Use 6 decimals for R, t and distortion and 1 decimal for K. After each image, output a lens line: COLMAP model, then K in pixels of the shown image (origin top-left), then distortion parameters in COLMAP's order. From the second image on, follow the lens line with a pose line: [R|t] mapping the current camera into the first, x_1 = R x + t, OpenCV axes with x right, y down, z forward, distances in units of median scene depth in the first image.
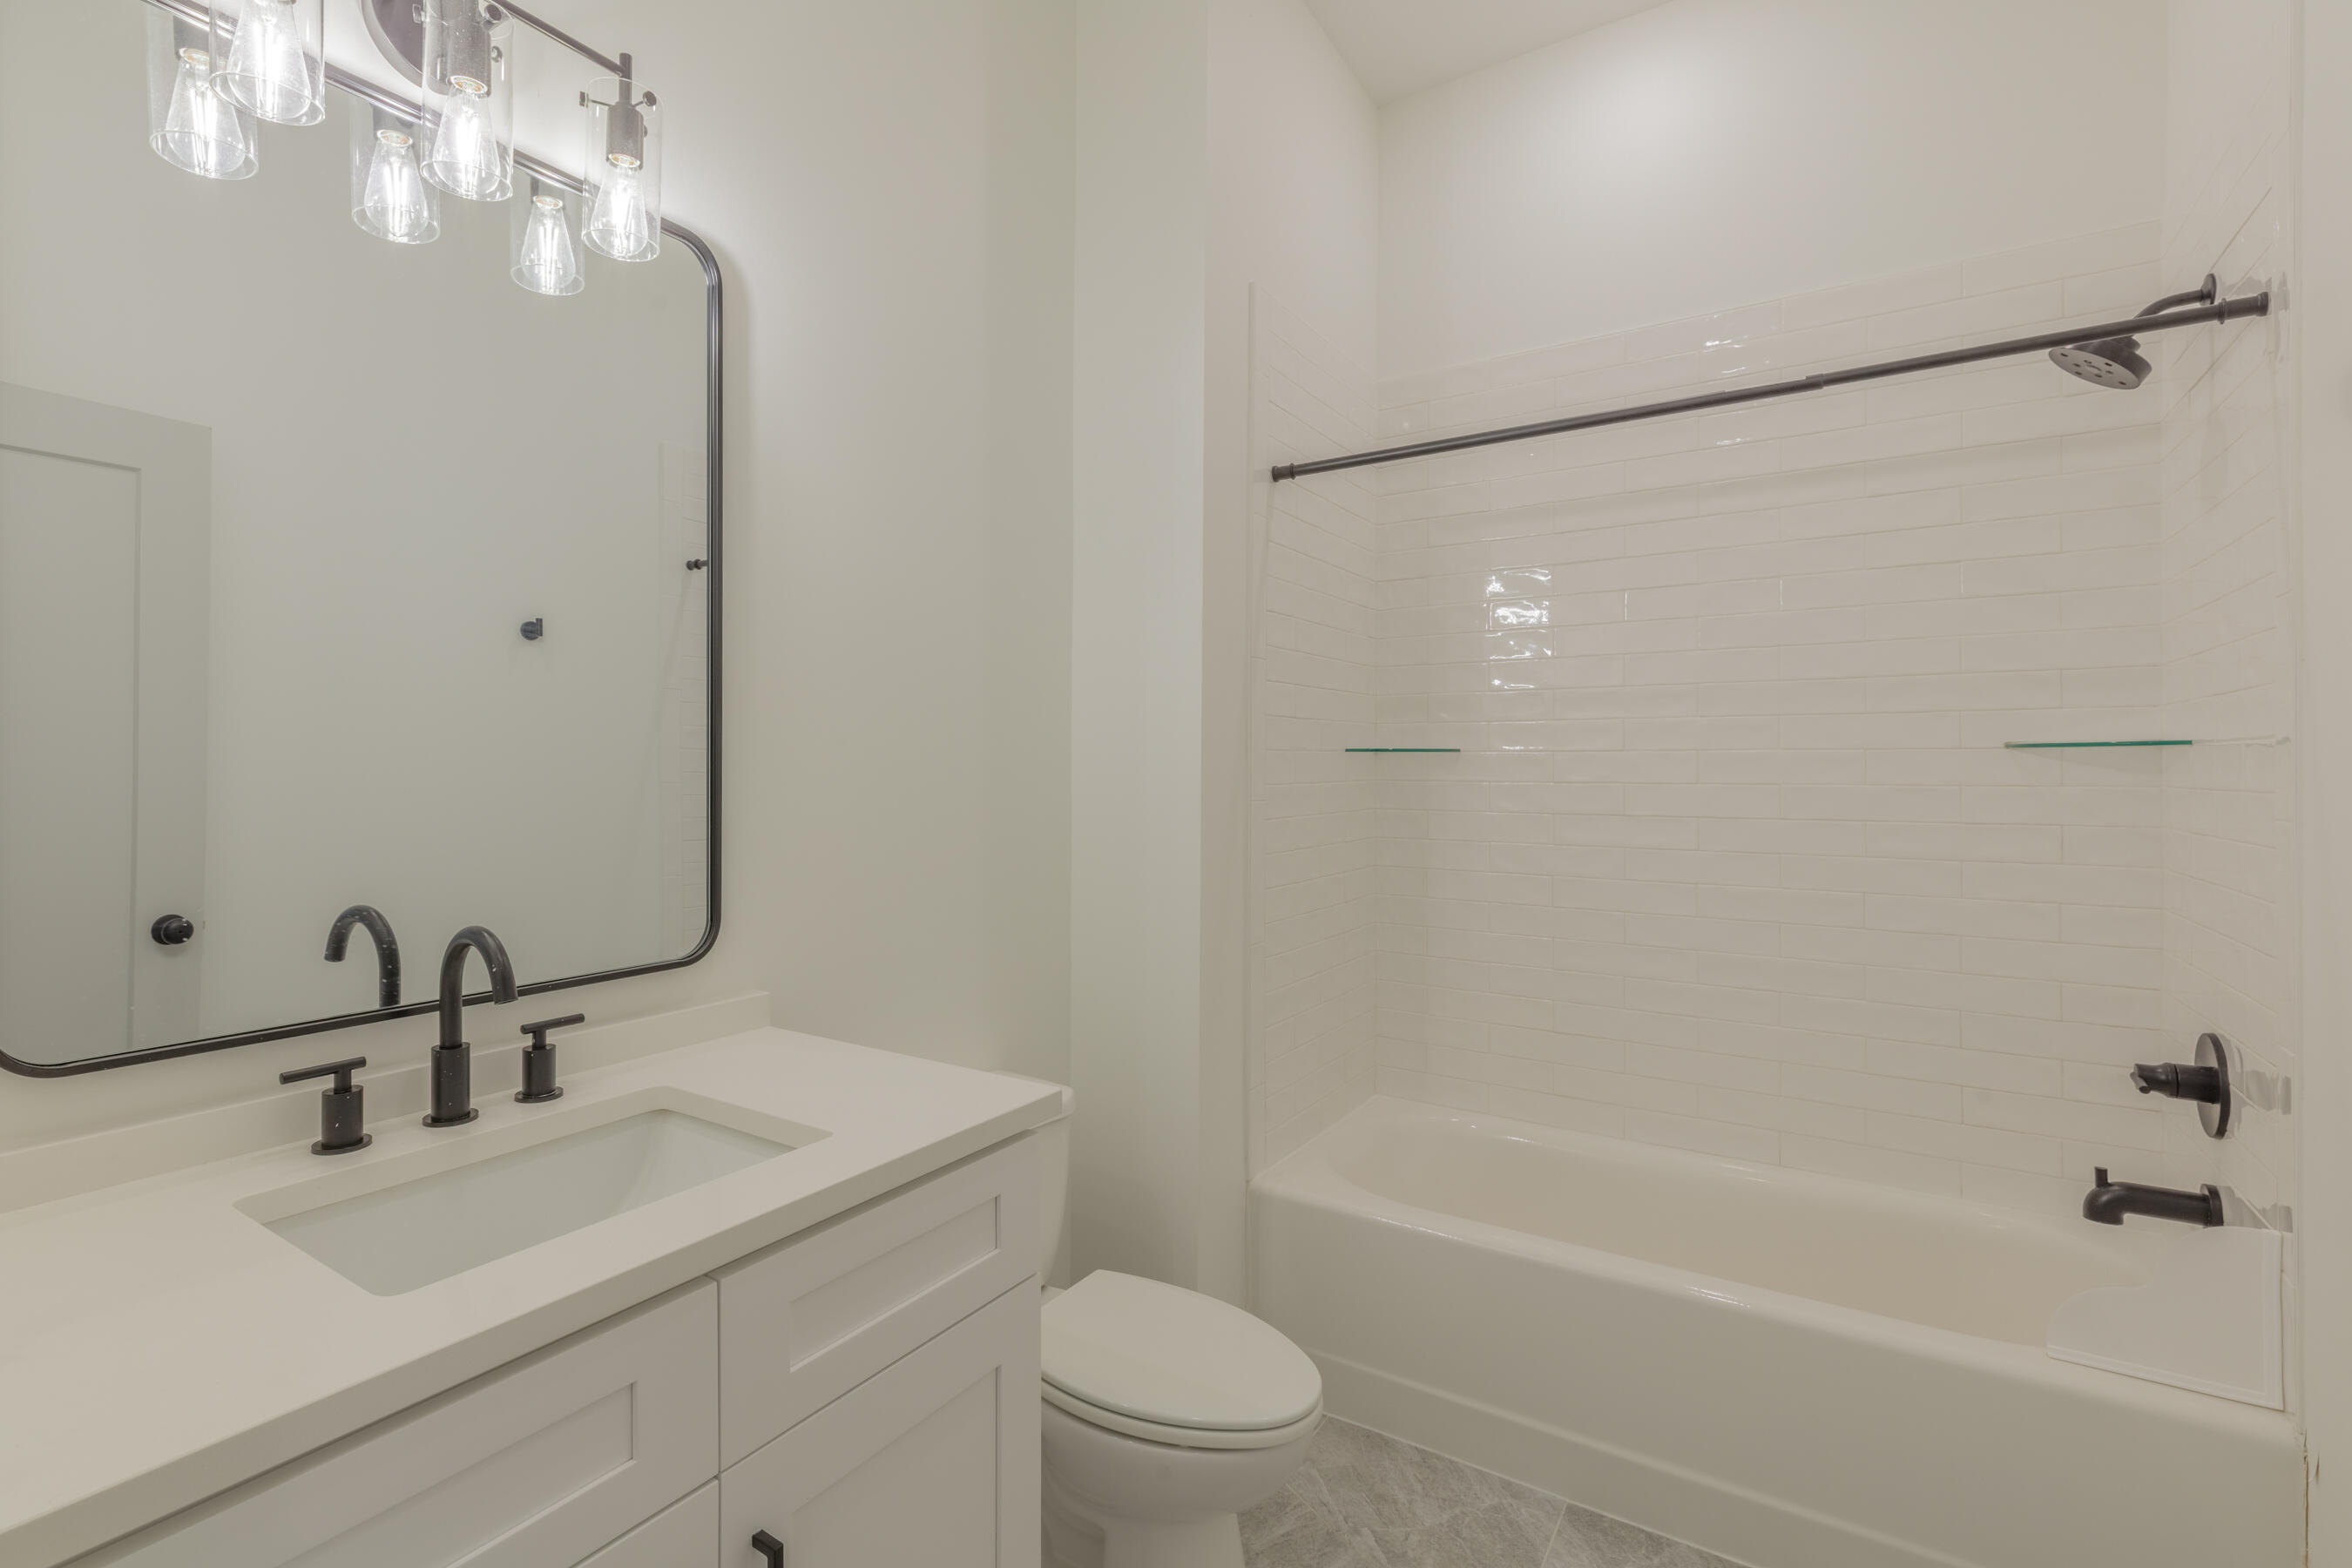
lens RADIAL K [[1070.7, 0, 1175.2], [0, 1070.7, 771.1], [0, 0, 1]] dist [0.001349, -0.000110]
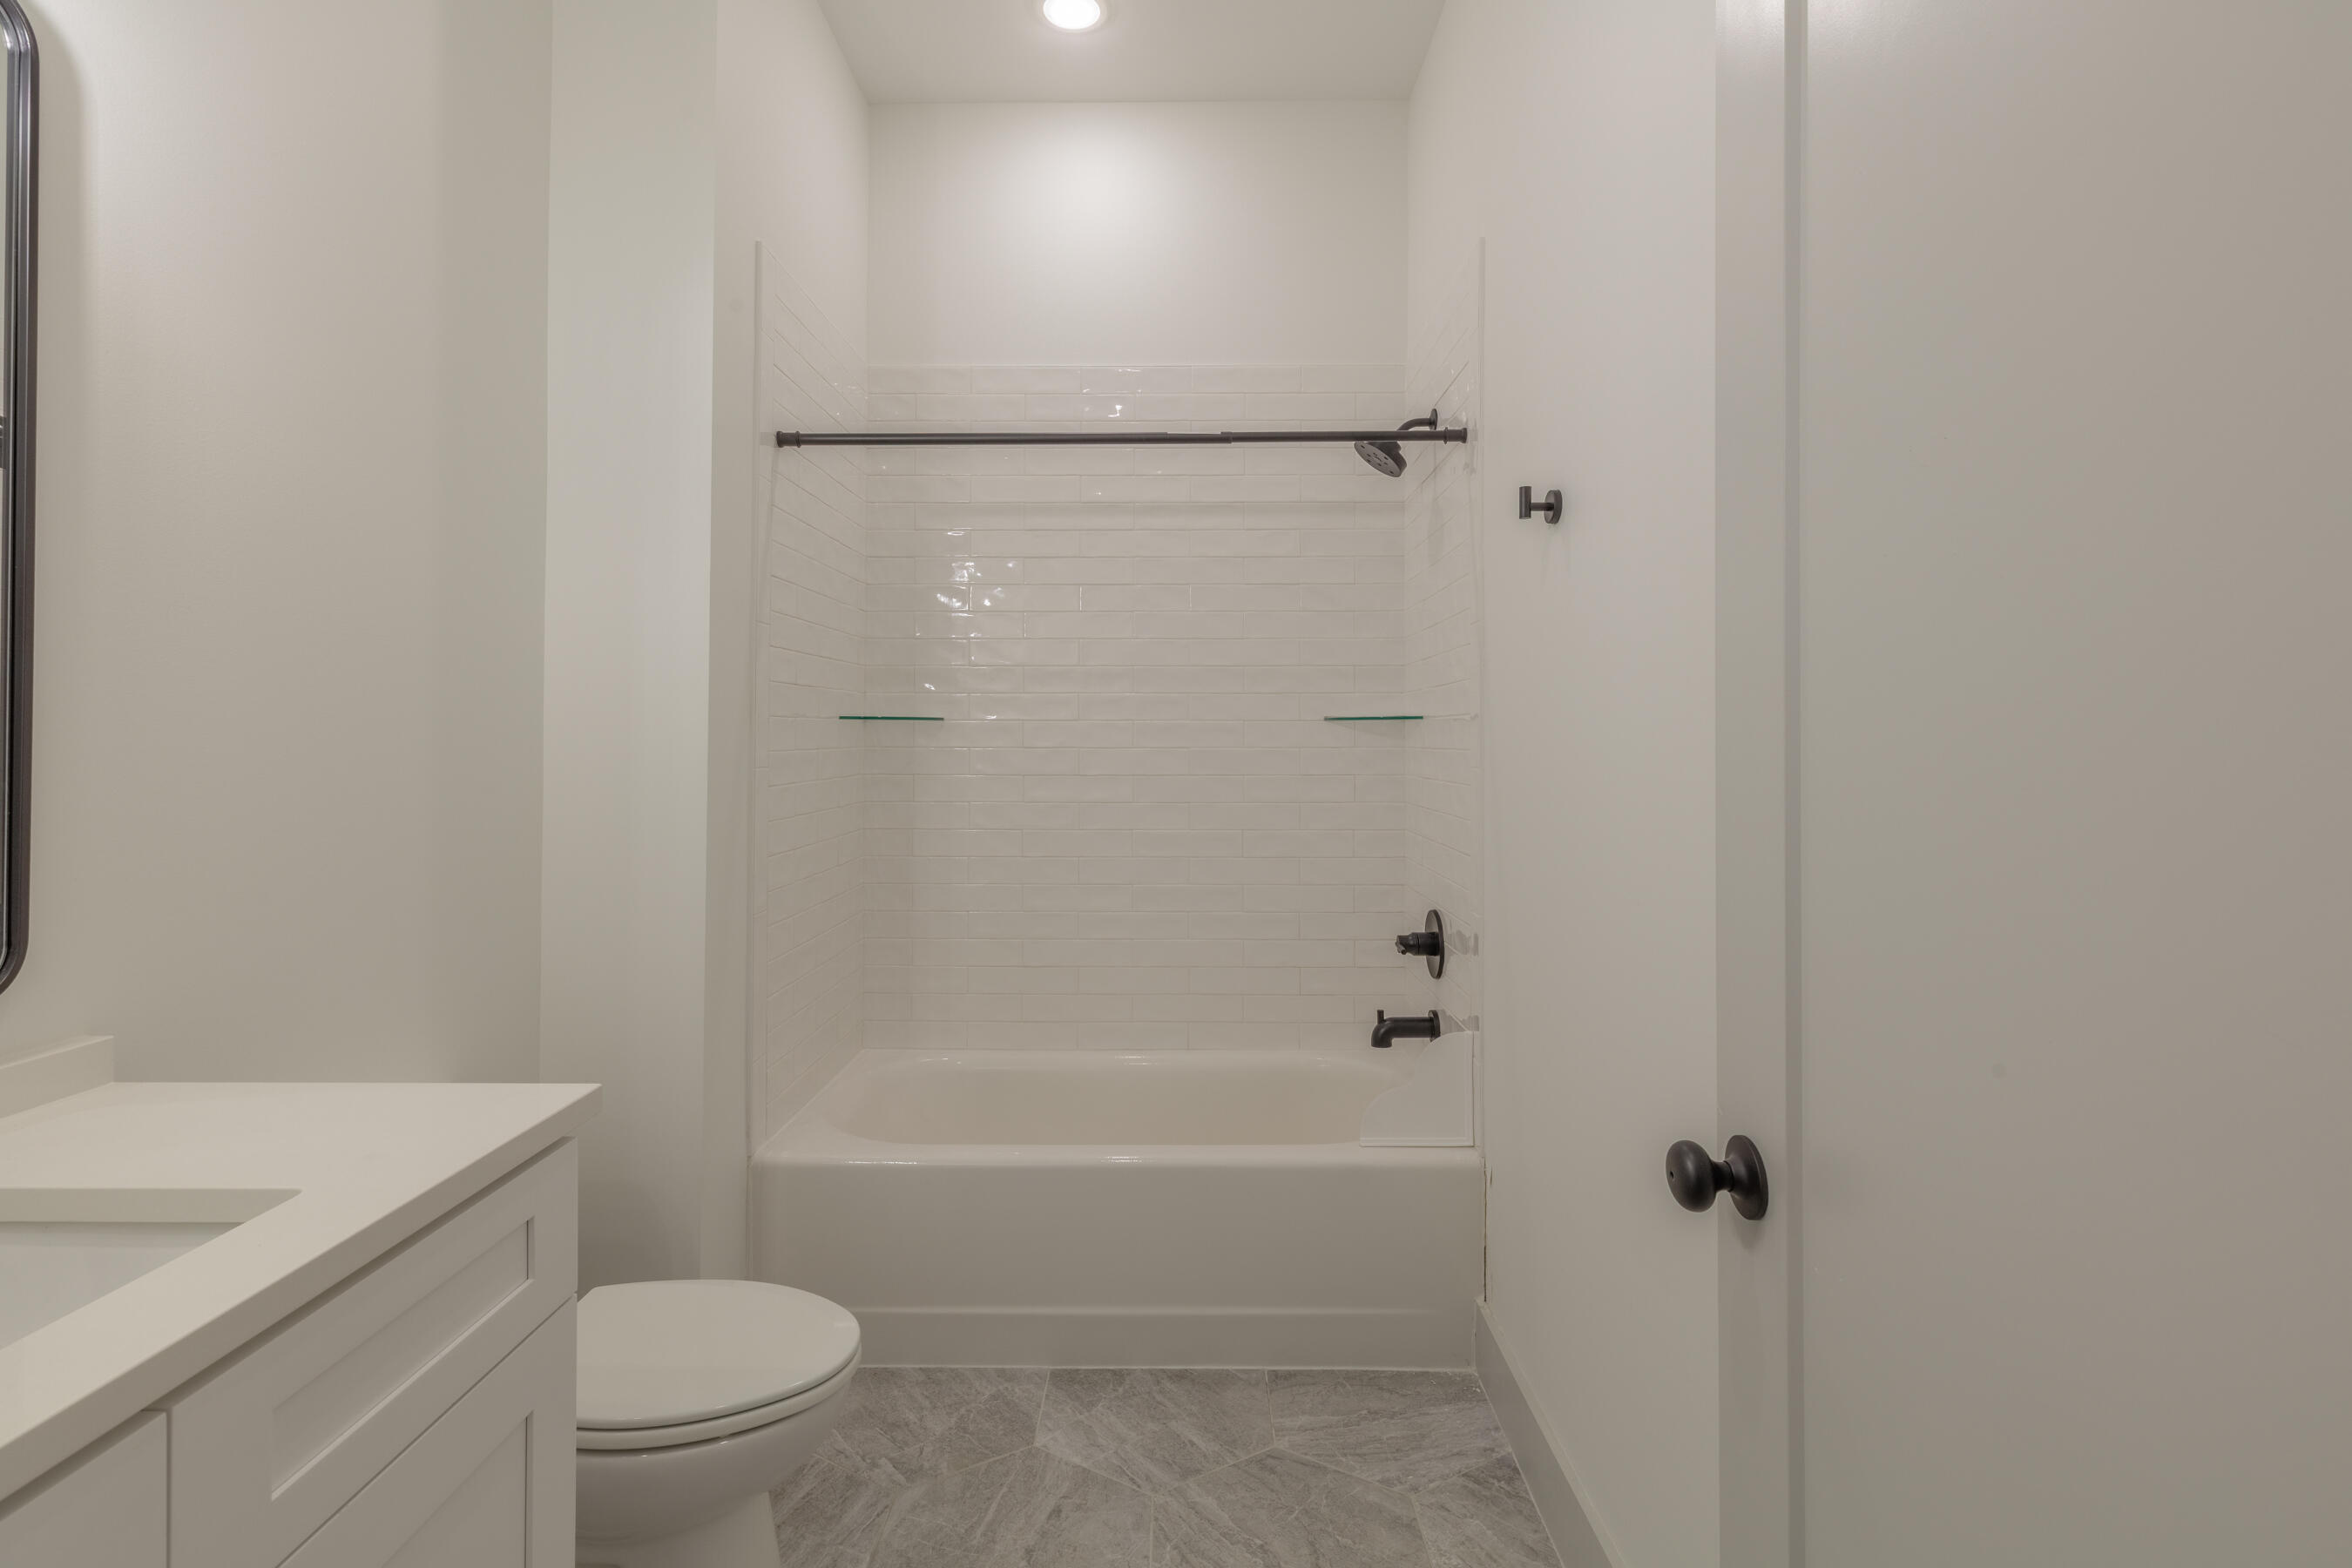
lens RADIAL K [[1070.7, 0, 1090.8], [0, 1070.7, 745.7], [0, 0, 1]] dist [0.001349, -0.000110]
pose [[0.829027, -0.002164, 0.559204, -0.240306], [0.004506, 0.999986, -0.002810, 0.012784], [-0.559190, 0.004849, 0.829026, 0.013694]]
